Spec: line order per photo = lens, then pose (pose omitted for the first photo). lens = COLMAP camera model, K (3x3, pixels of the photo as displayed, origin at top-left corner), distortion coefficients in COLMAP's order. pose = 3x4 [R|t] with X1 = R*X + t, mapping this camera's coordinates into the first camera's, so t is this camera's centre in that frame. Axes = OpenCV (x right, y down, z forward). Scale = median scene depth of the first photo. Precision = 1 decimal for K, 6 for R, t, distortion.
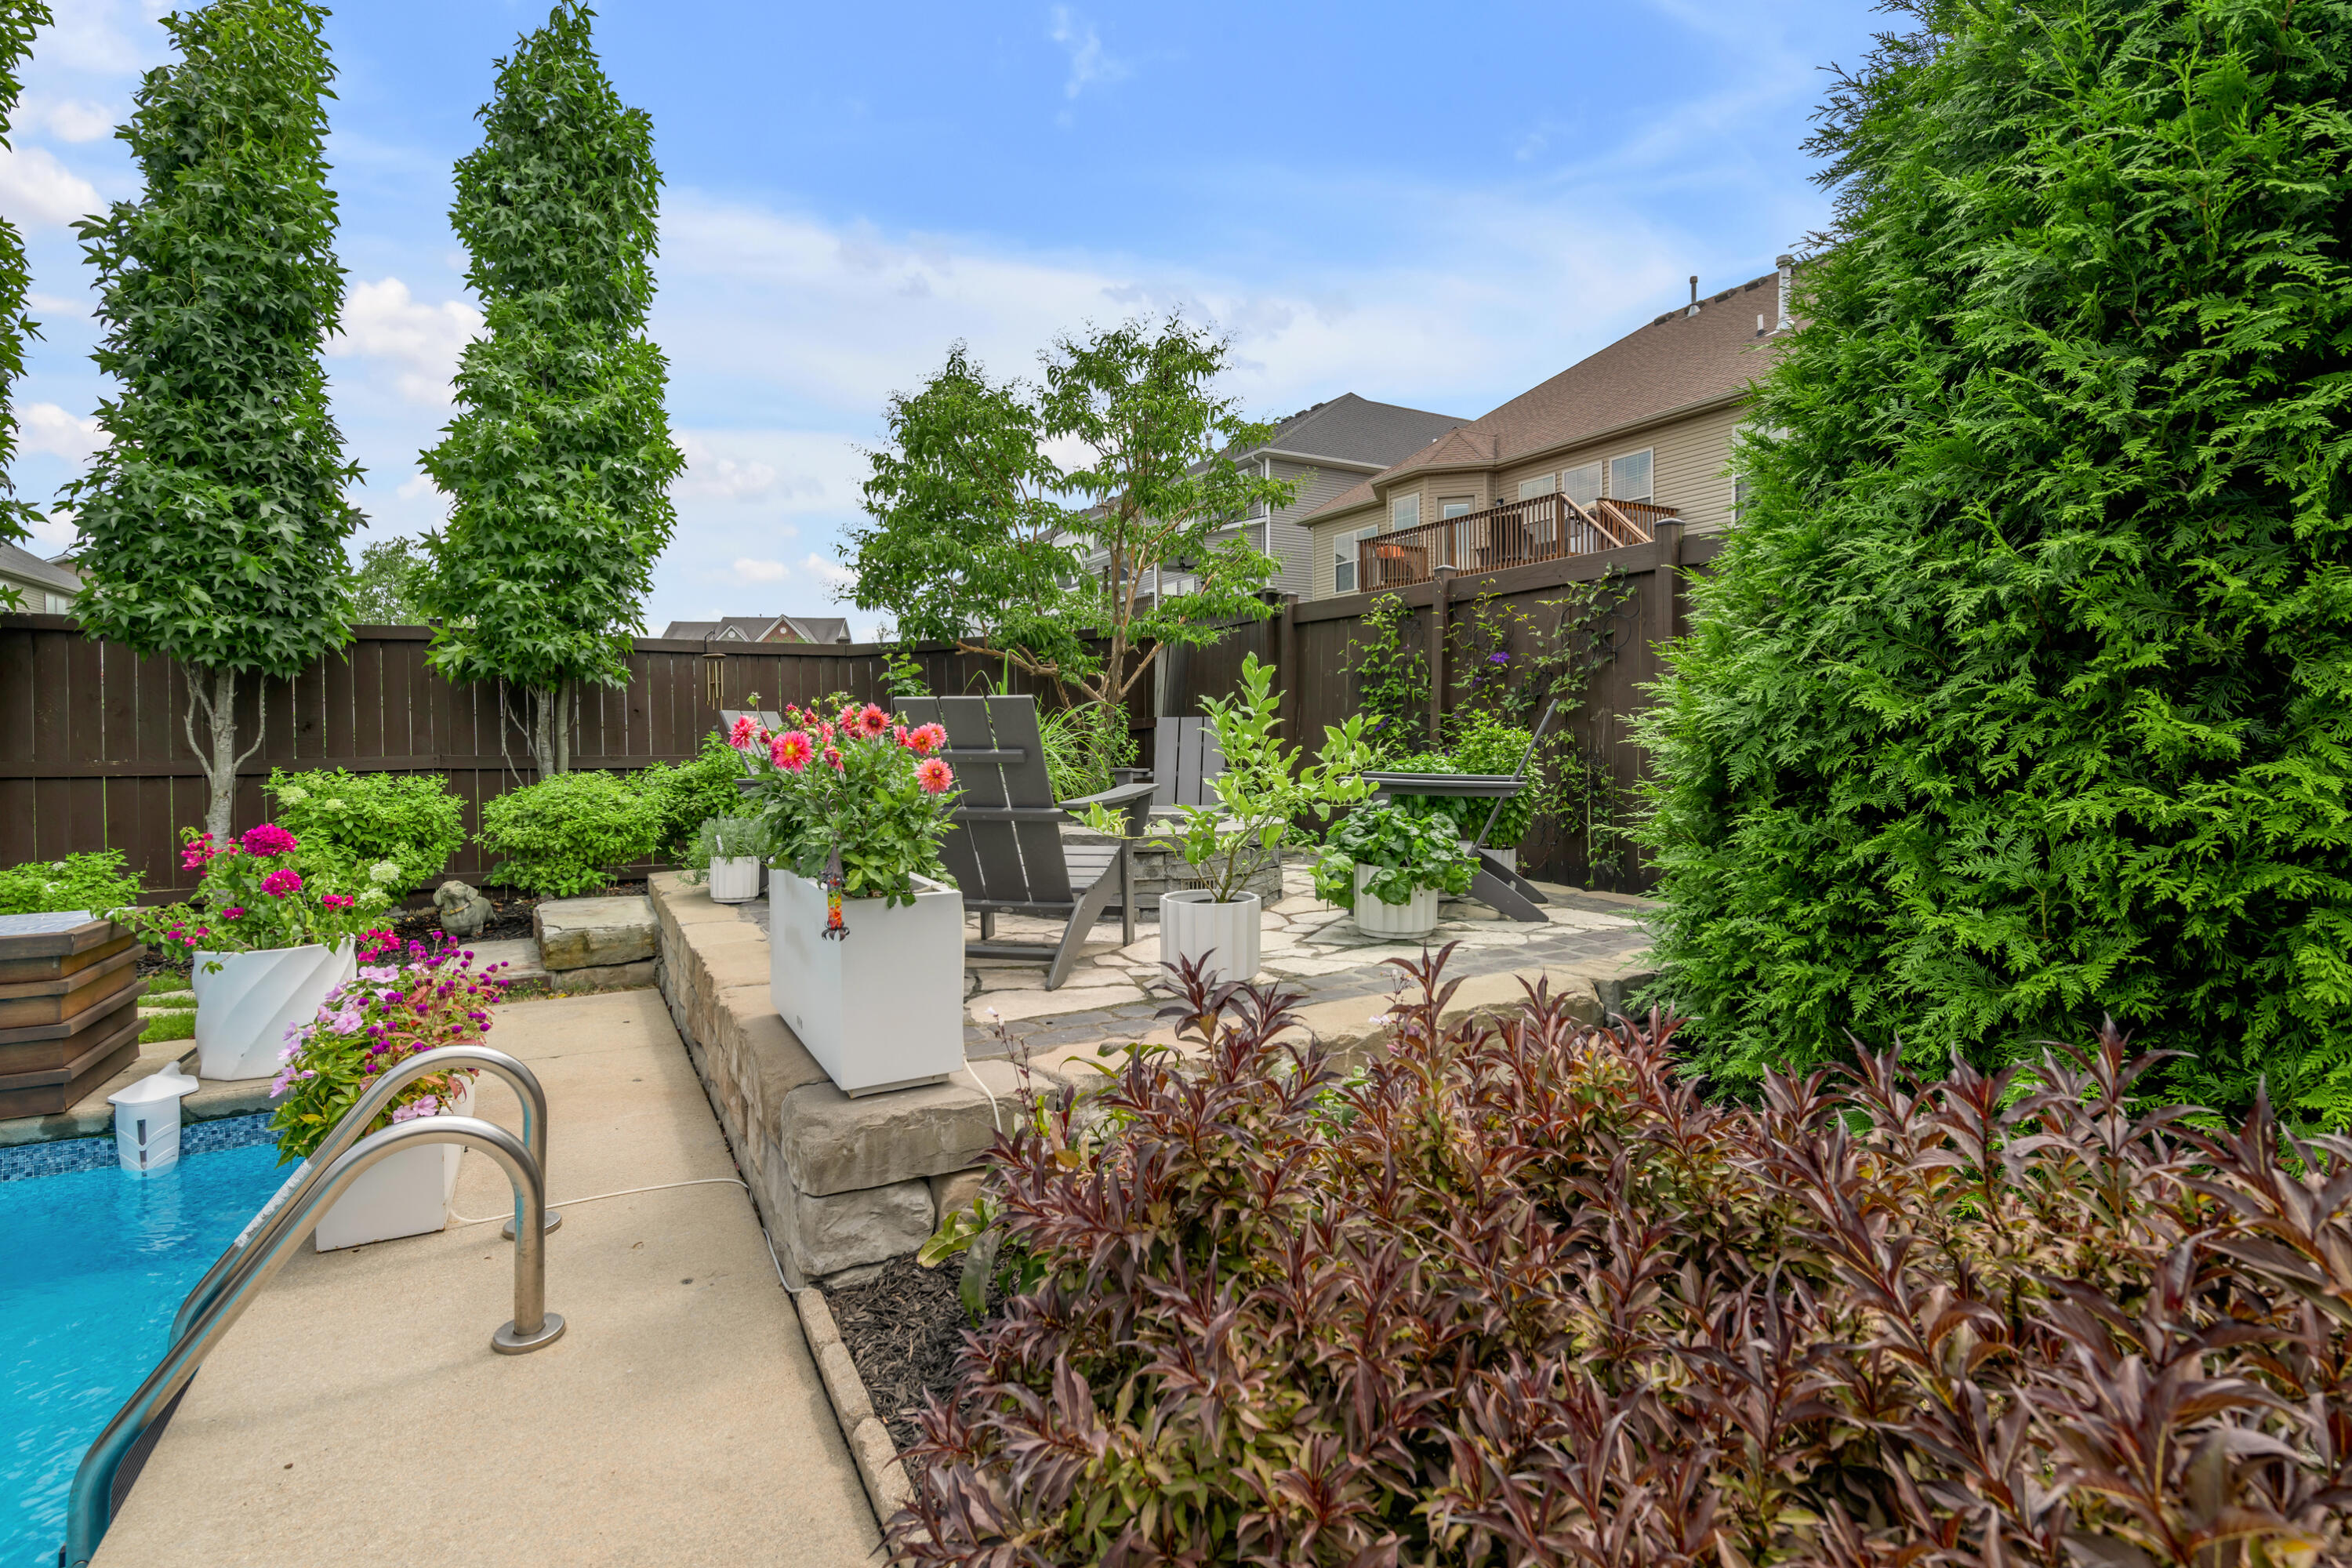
lens RADIAL K [[1078.3, 0, 1203.9], [0, 1078.3, 756.9], [0, 0, 1]] dist [-0.022579, 0.000223]
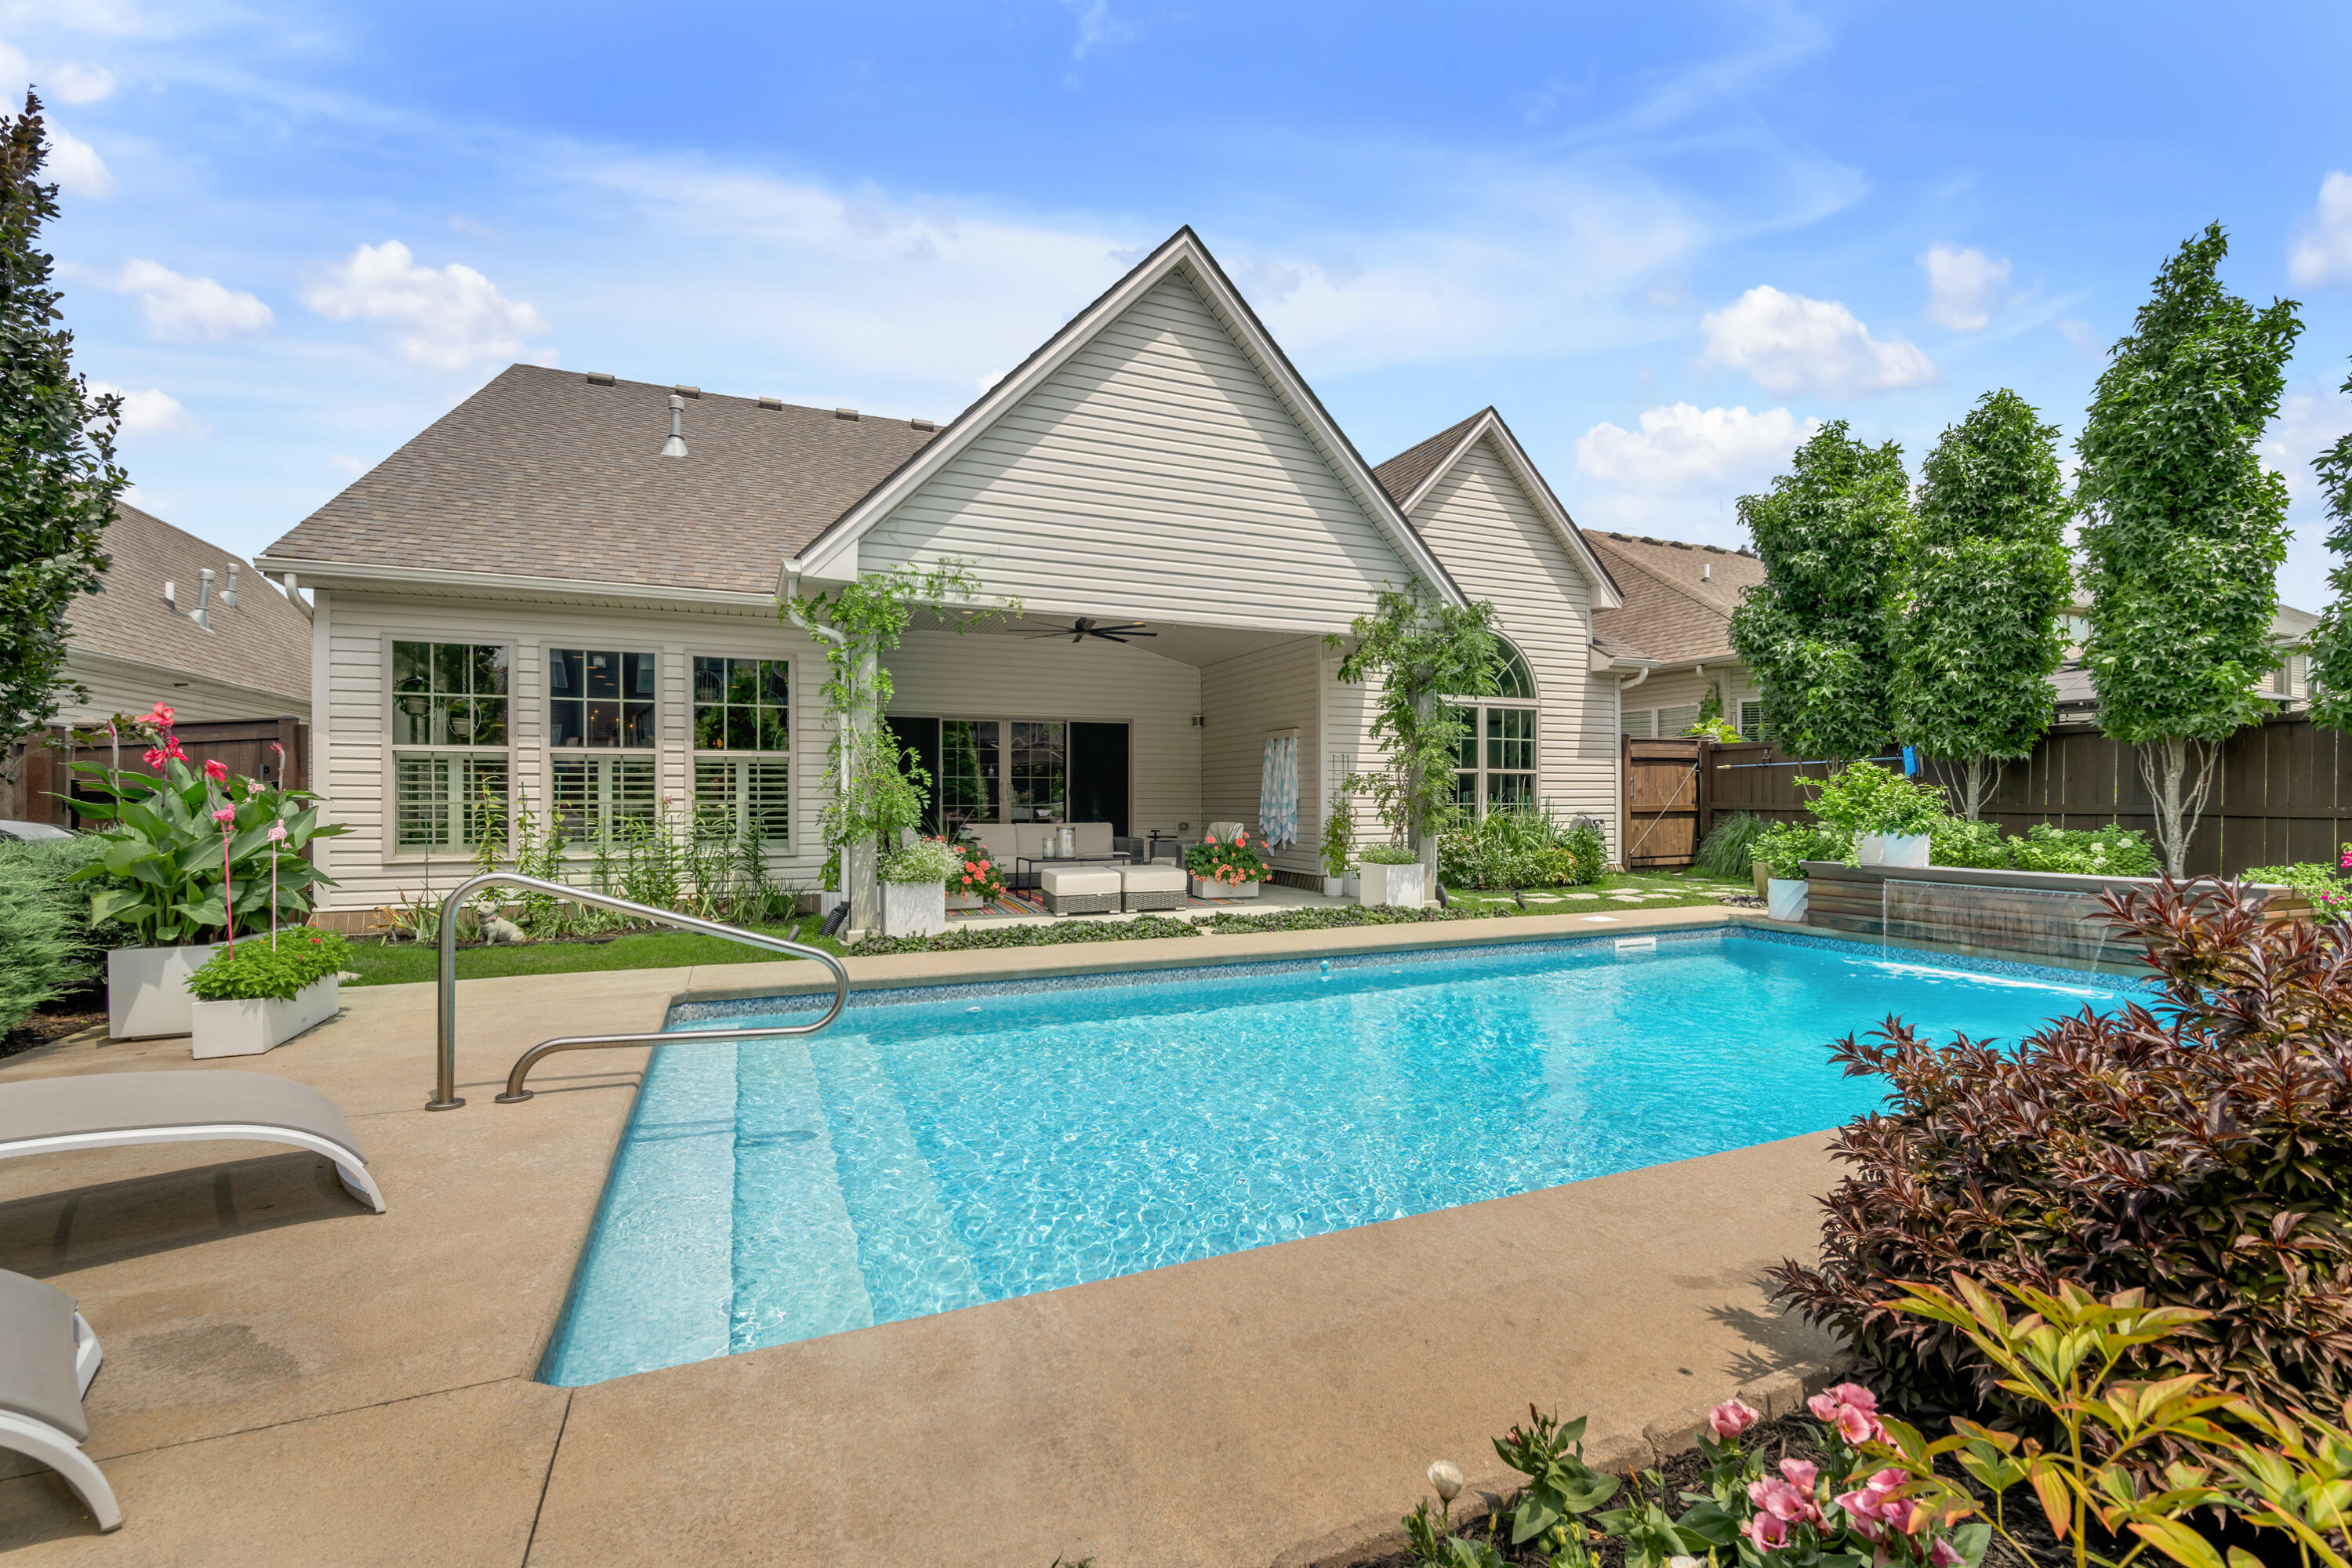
lens RADIAL K [[1025.4, 0, 1186.9], [0, 1025.4, 801.6], [0, 0, 1]] dist [-0.004547, 0.000006]
pose [[-0.124311, 0.008421, -0.992208, 0.623141], [-0.016375, 0.999810, 0.010537, 0.008541], [0.992108, 0.017557, -0.124149, -0.456159]]
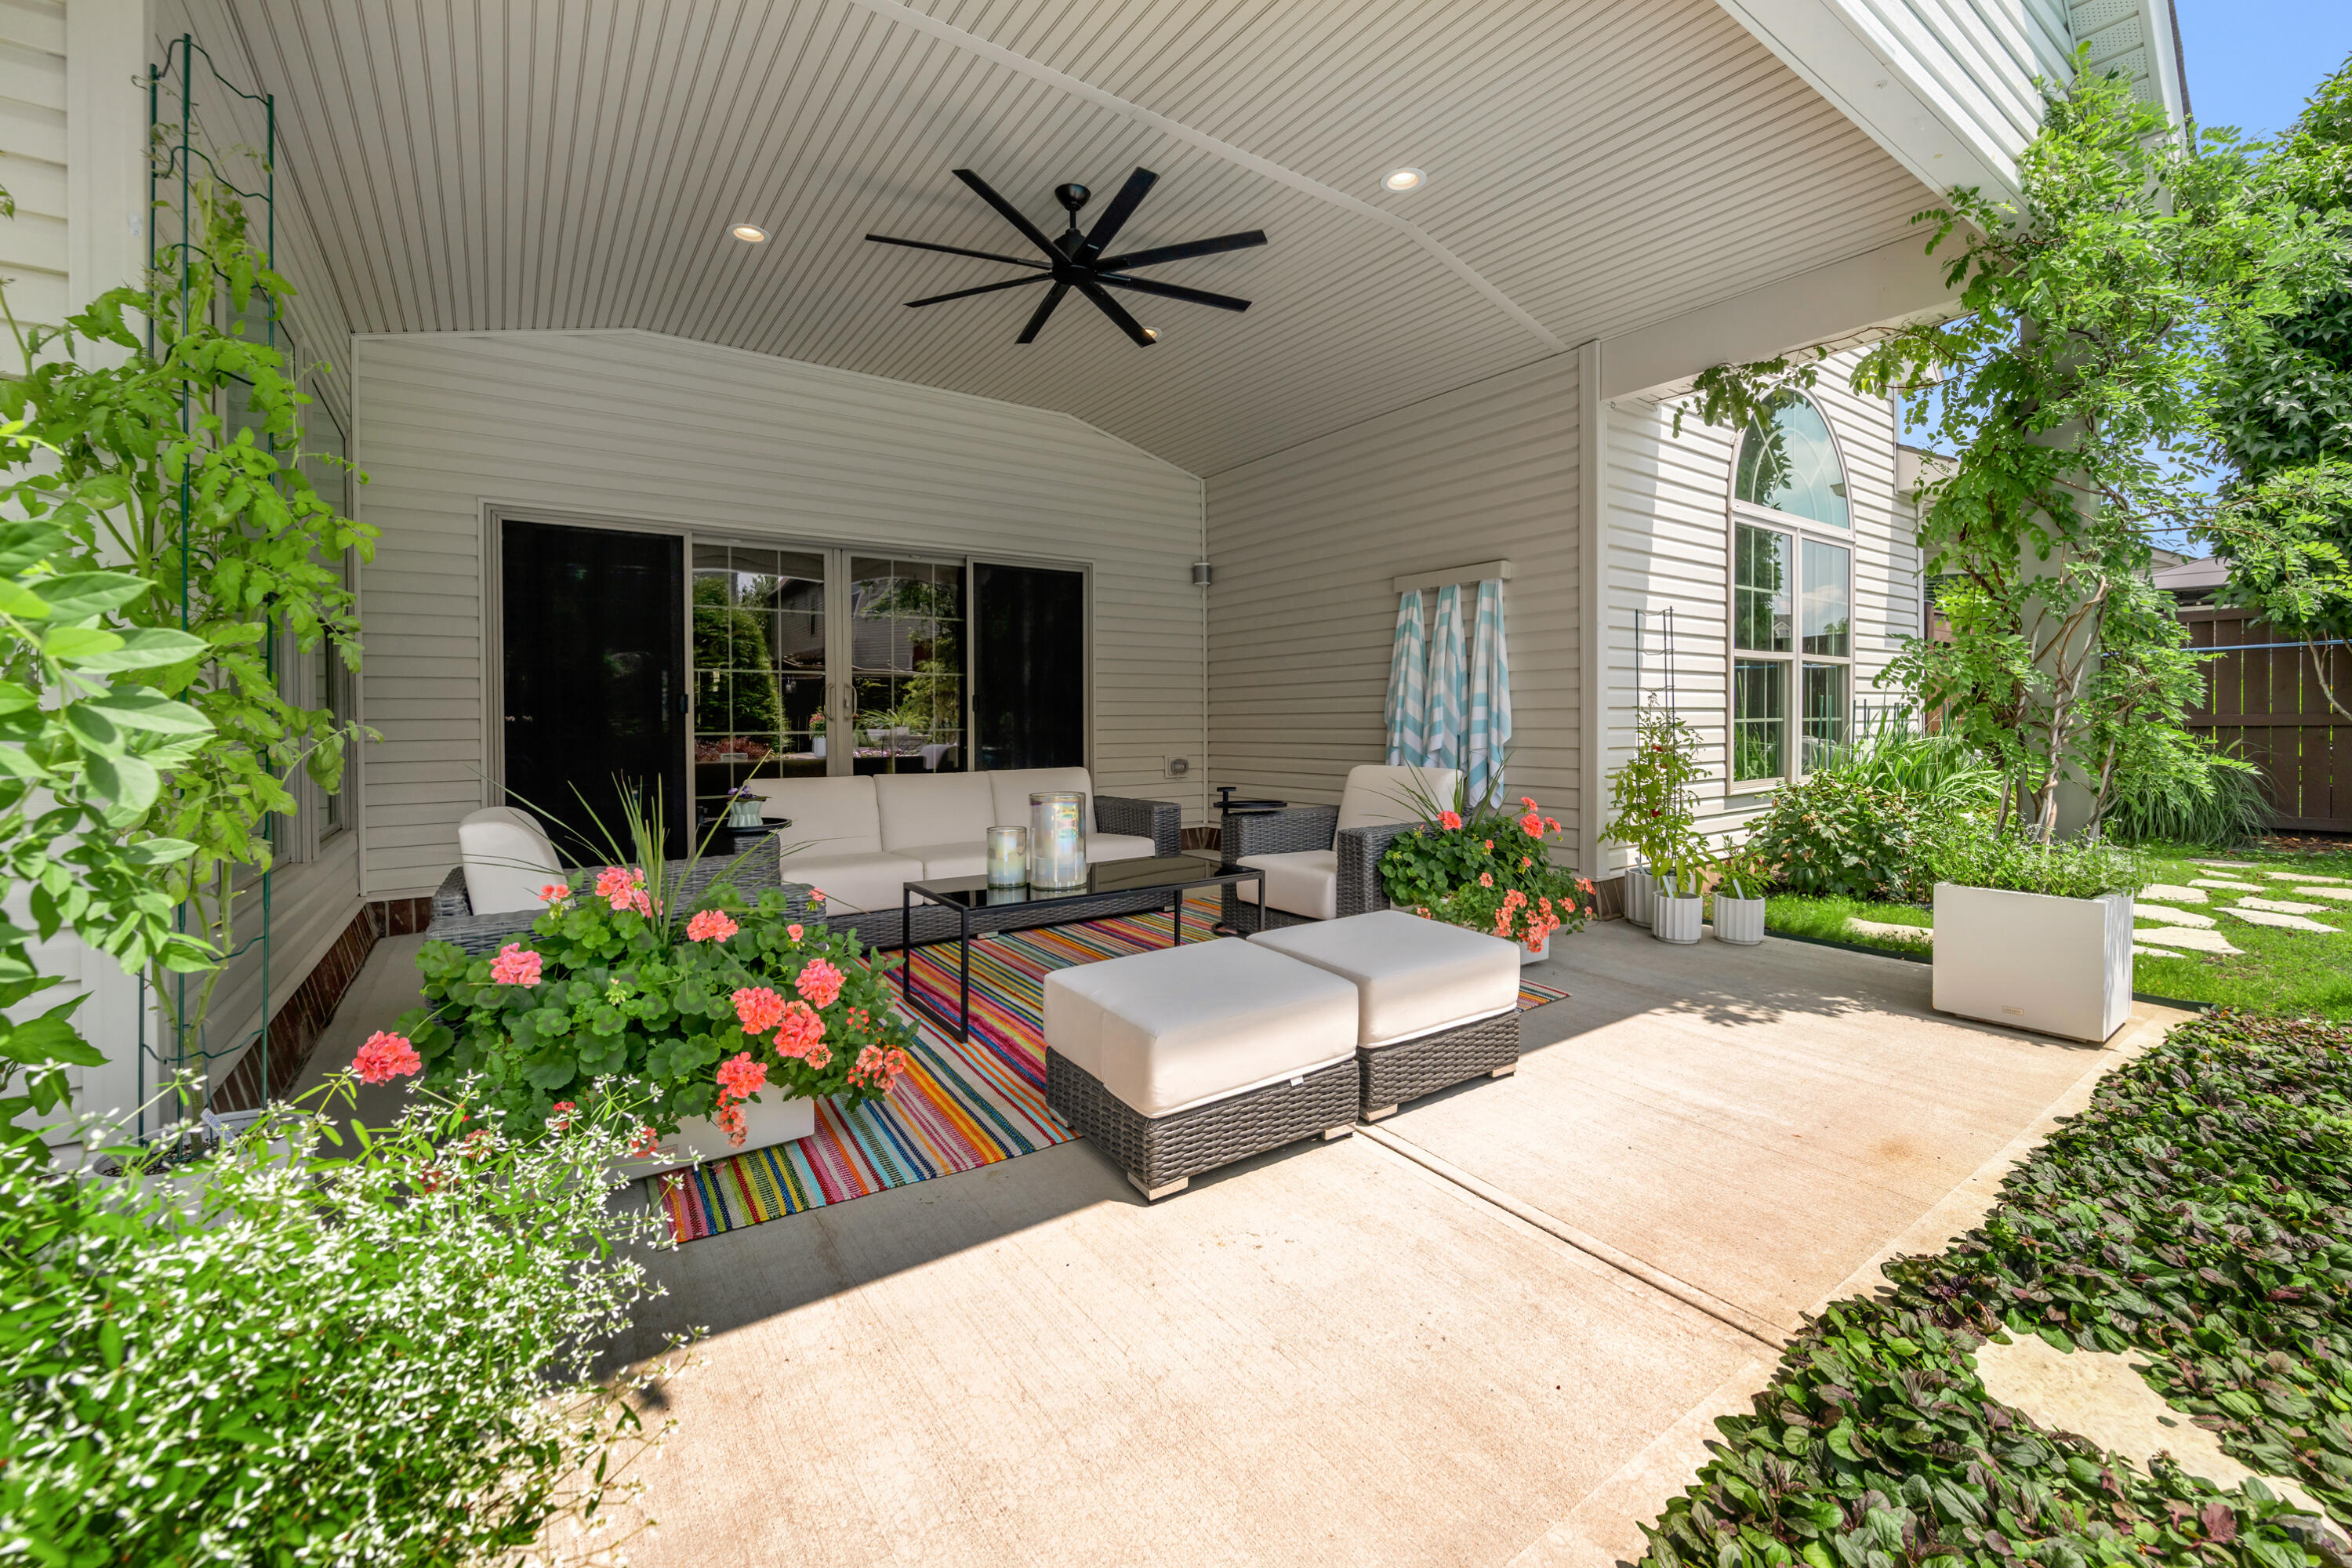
lens RADIAL K [[947.4, 0, 1174.9], [0, 947.4, 732.4], [0, 0, 1]] dist [-0.009929, 0.001152]
pose [[0.076432, 0.018366, -0.996906, -0.675894], [-0.009471, 0.999799, 0.017693, 0.029054], [0.997030, 0.008089, 0.076591, -0.901702]]
